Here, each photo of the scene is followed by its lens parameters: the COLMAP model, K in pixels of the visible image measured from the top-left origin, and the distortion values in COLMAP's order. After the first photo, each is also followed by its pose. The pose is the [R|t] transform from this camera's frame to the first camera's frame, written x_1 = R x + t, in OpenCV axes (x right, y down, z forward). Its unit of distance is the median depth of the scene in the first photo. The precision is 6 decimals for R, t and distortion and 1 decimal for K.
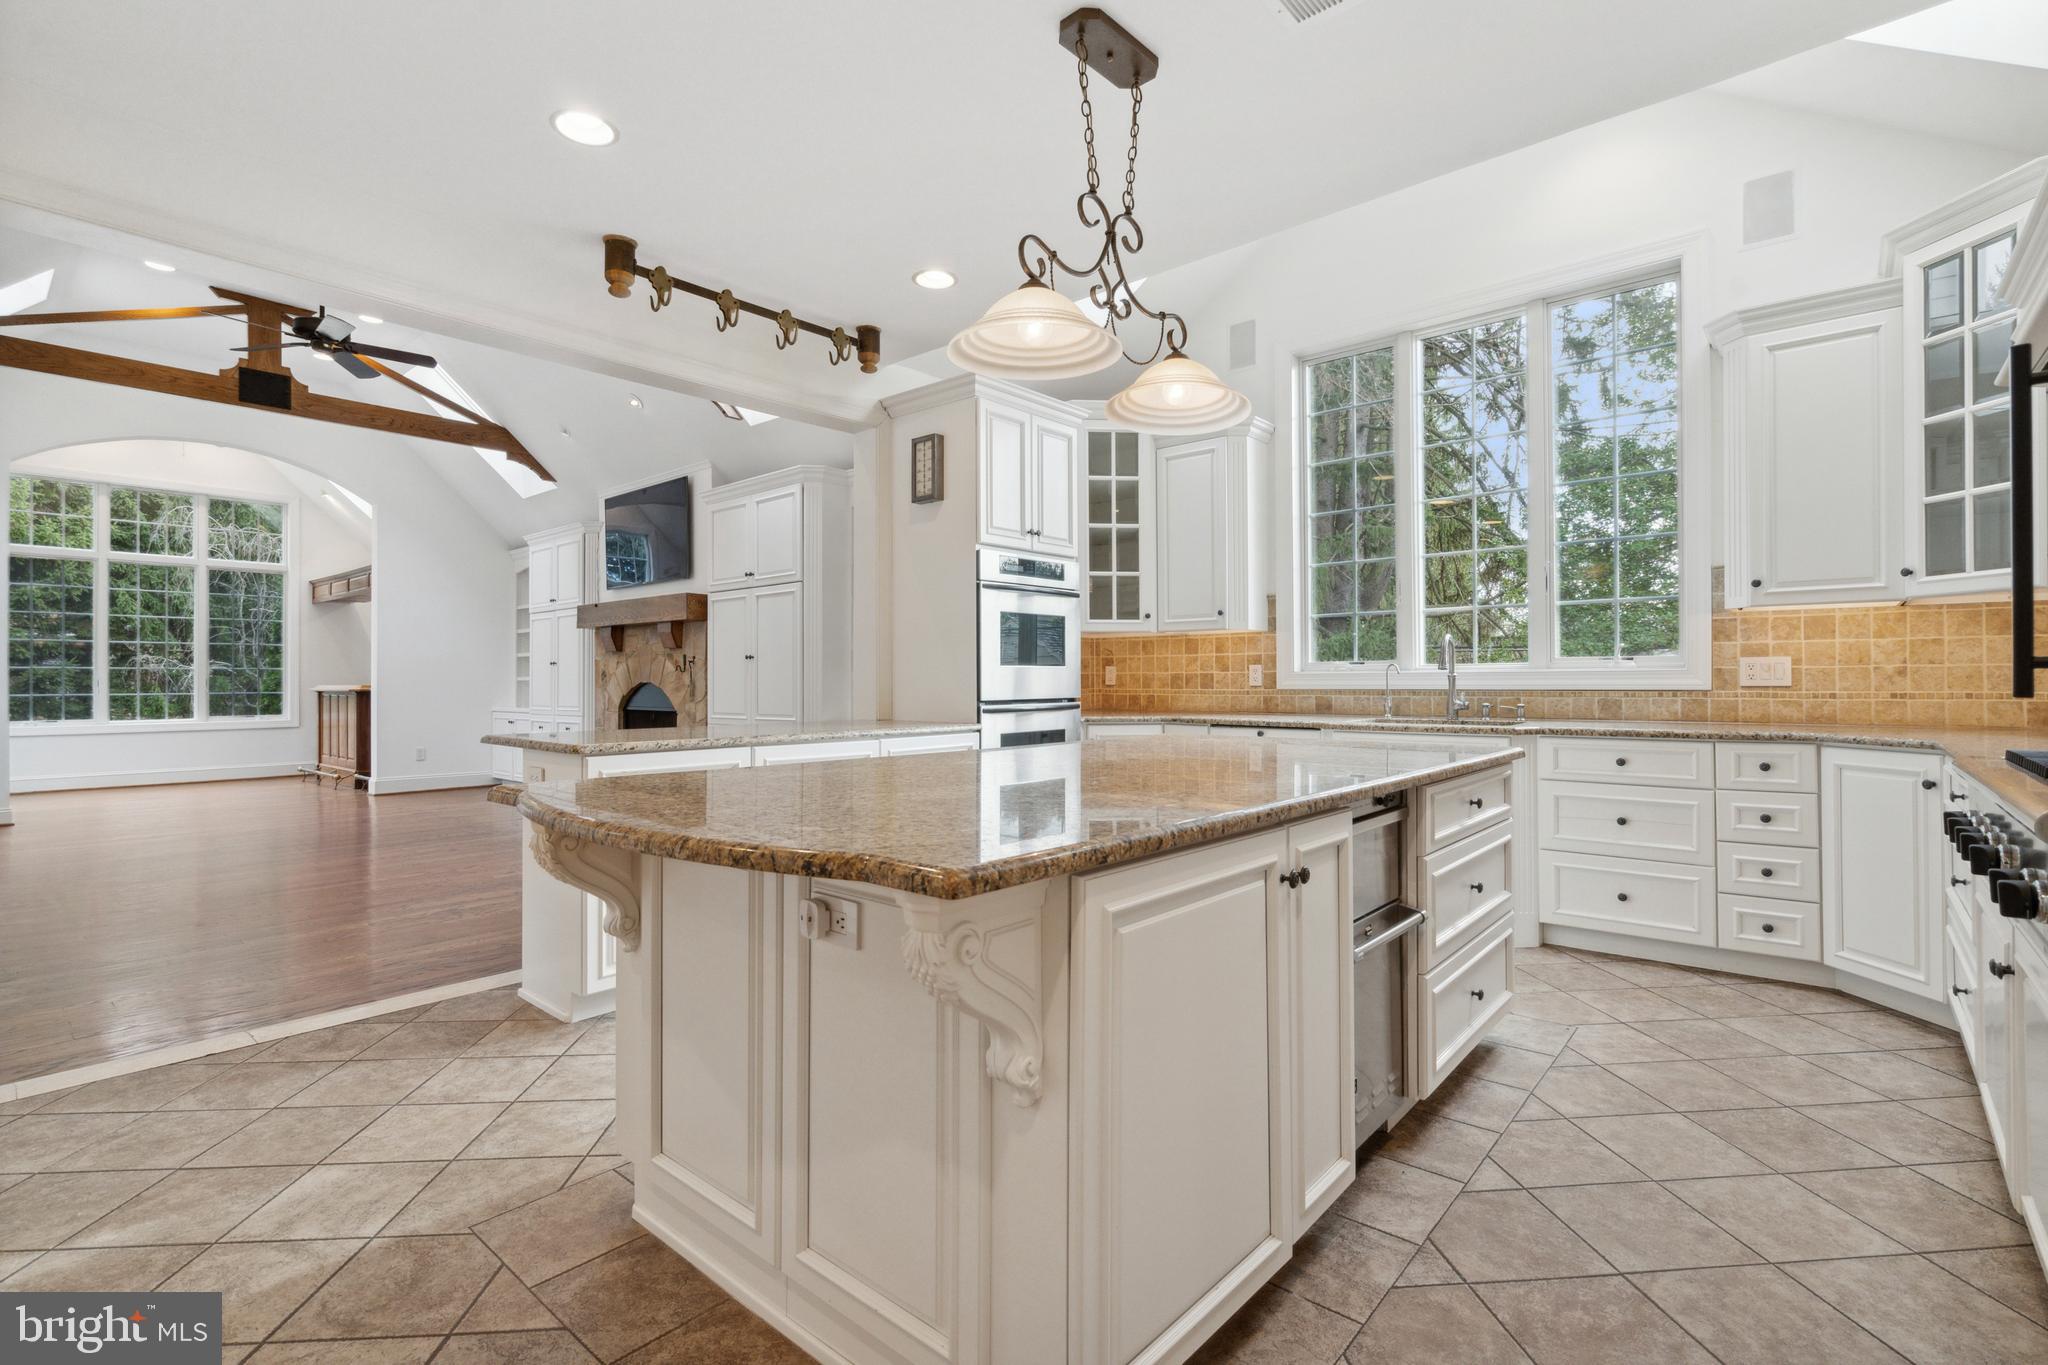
lens RADIAL K [[935.9, 0, 1019.3], [0, 935.9, 675.2], [0, 0, 1]] dist [0.002853, 0.000837]
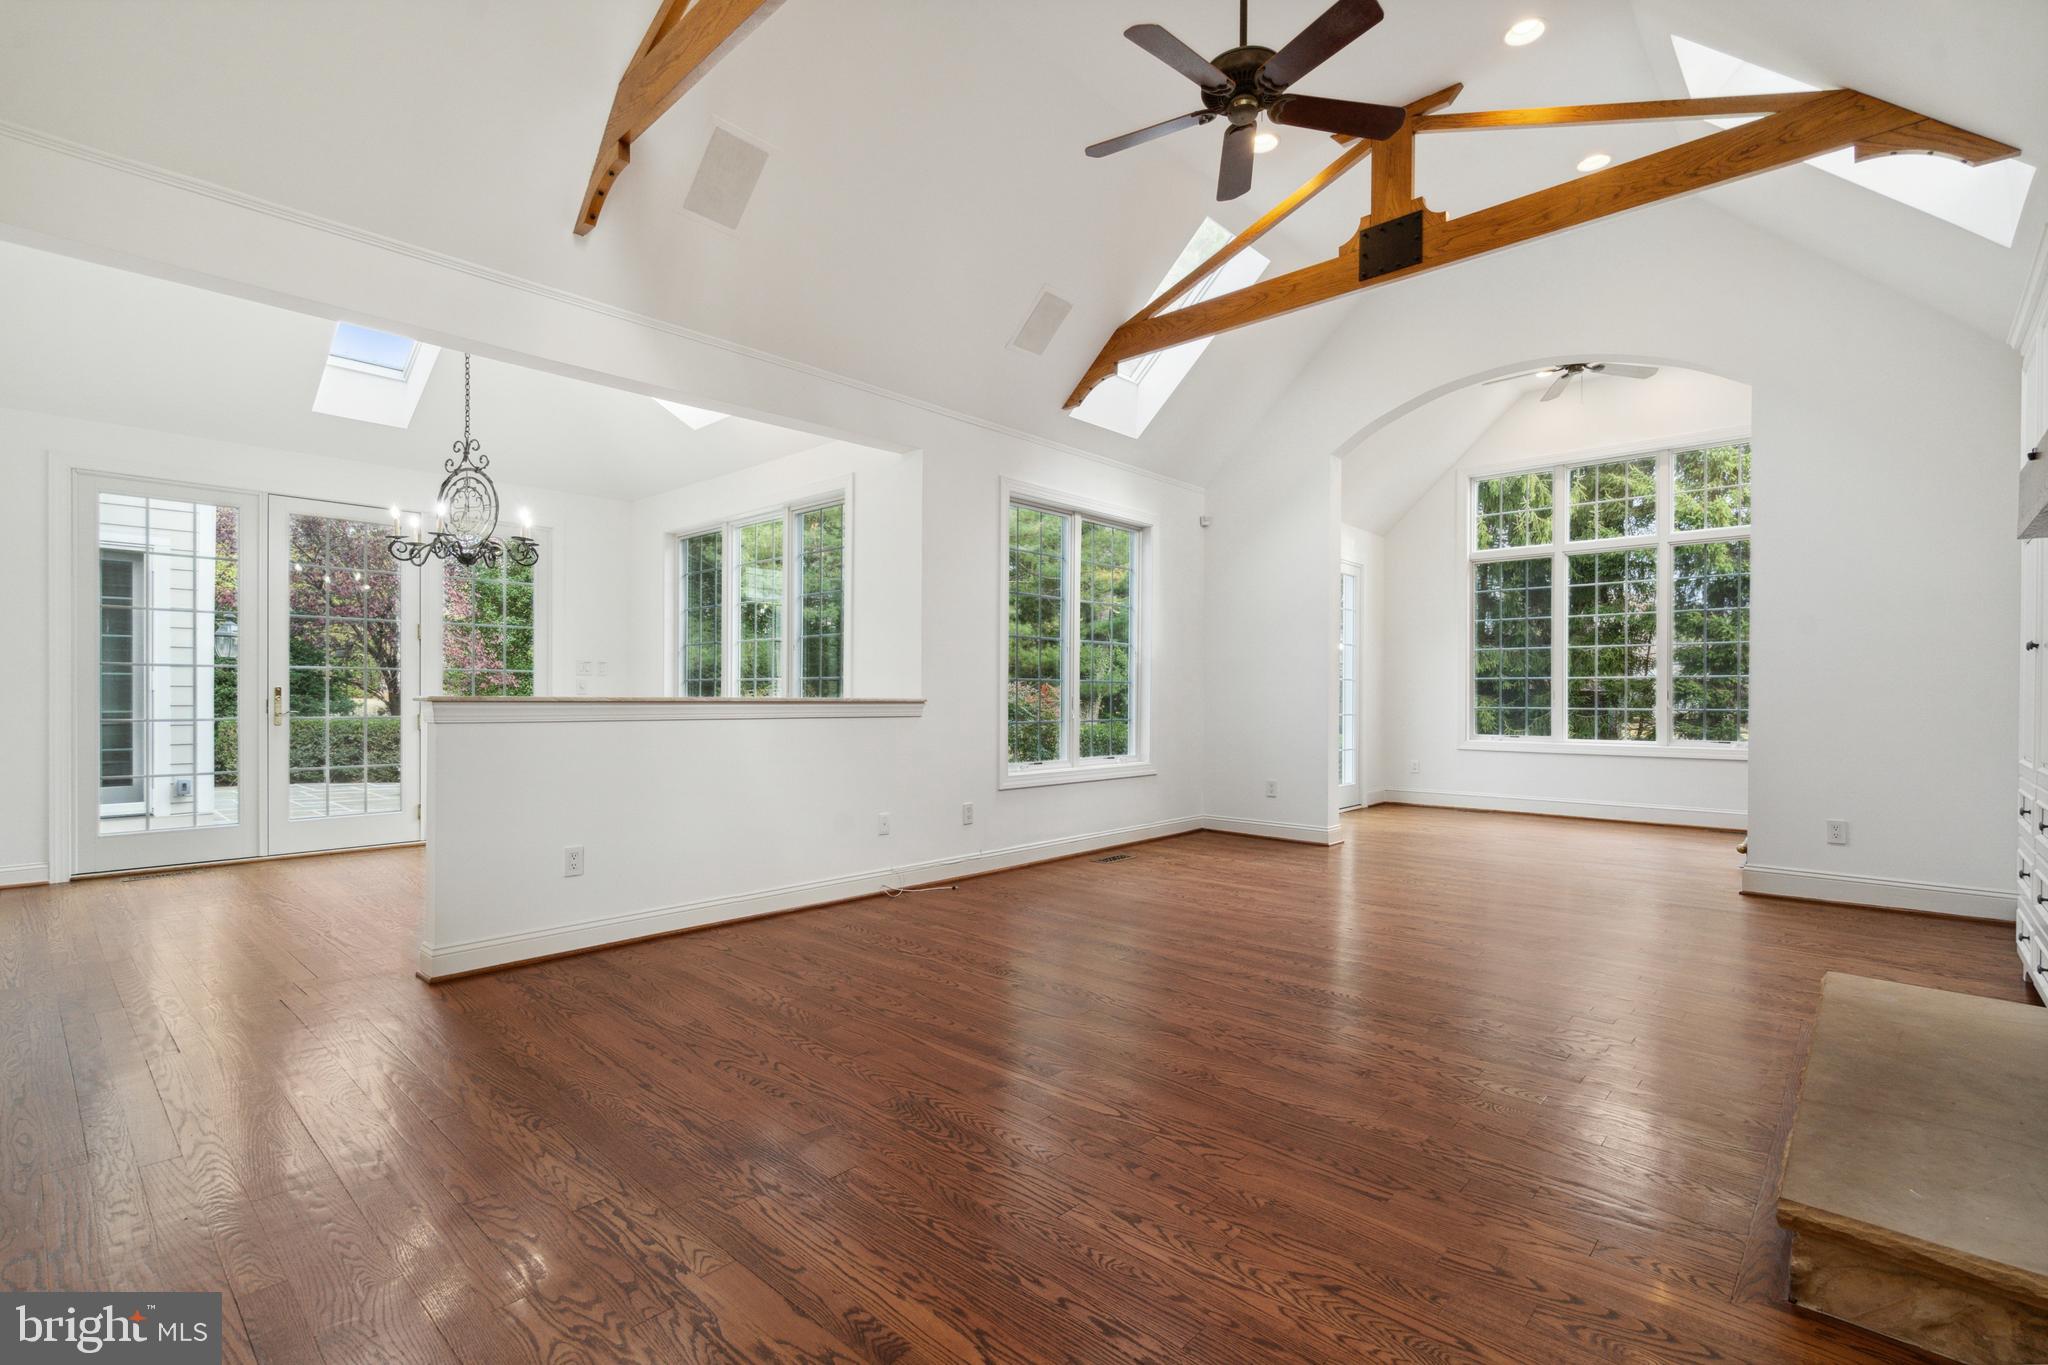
lens RADIAL K [[935.9, 0, 1024.1], [0, 935.9, 689.4], [0, 0, 1]] dist [0.002853, 0.000837]
pose [[-0.037331, -0.001455, -0.999302, -0.097133], [-0.003307, 0.999994, -0.001333, 0.006101], [0.999297, 0.003255, -0.037336, 0.550063]]
